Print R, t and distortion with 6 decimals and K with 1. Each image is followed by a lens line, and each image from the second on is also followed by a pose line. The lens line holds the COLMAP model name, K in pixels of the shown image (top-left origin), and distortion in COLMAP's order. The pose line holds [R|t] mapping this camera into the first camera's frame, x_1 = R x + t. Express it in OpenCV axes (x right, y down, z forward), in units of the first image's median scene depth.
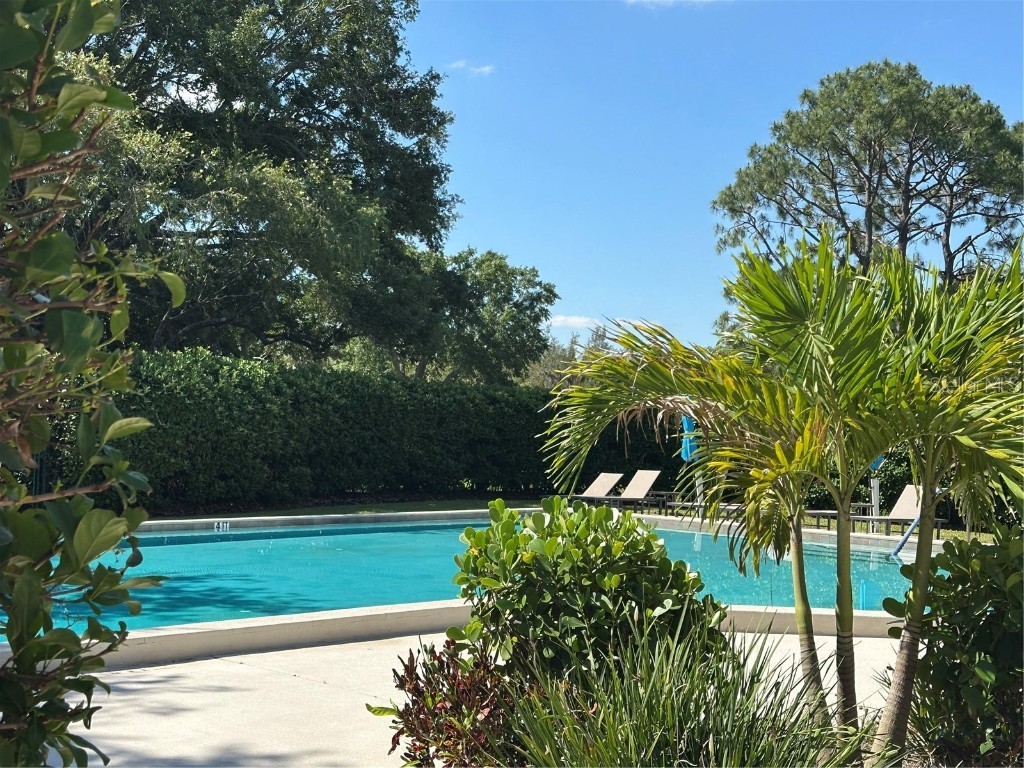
lens RADIAL K [[1410.1, 0, 505.1], [0, 1410.1, 393.8], [0, 0, 1]] dist [0.119780, 0.000000]
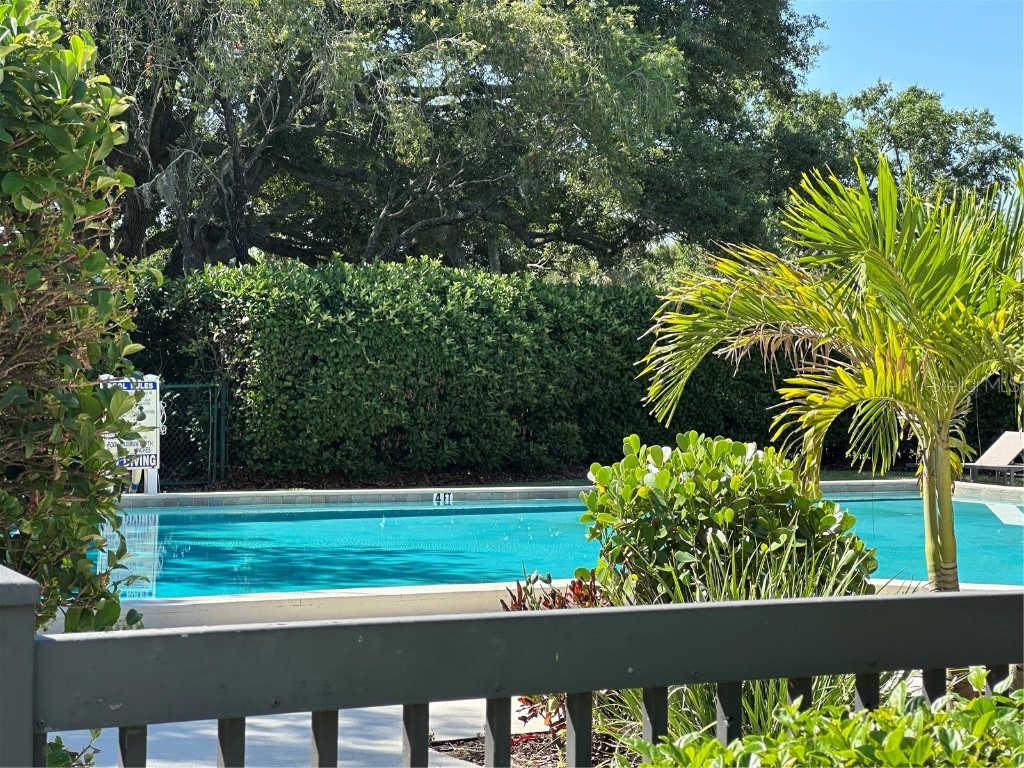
lens RADIAL K [[2293.6, 0, 533.6], [0, 2293.6, 384.4], [0, 0, 1]] dist [0.033262, 0.000000]
pose [[0.981814, -0.004842, -0.189783, 0.063172], [0.010541, 0.999523, 0.029031, -0.000927], [0.189551, -0.030504, 0.981397, -0.144358]]
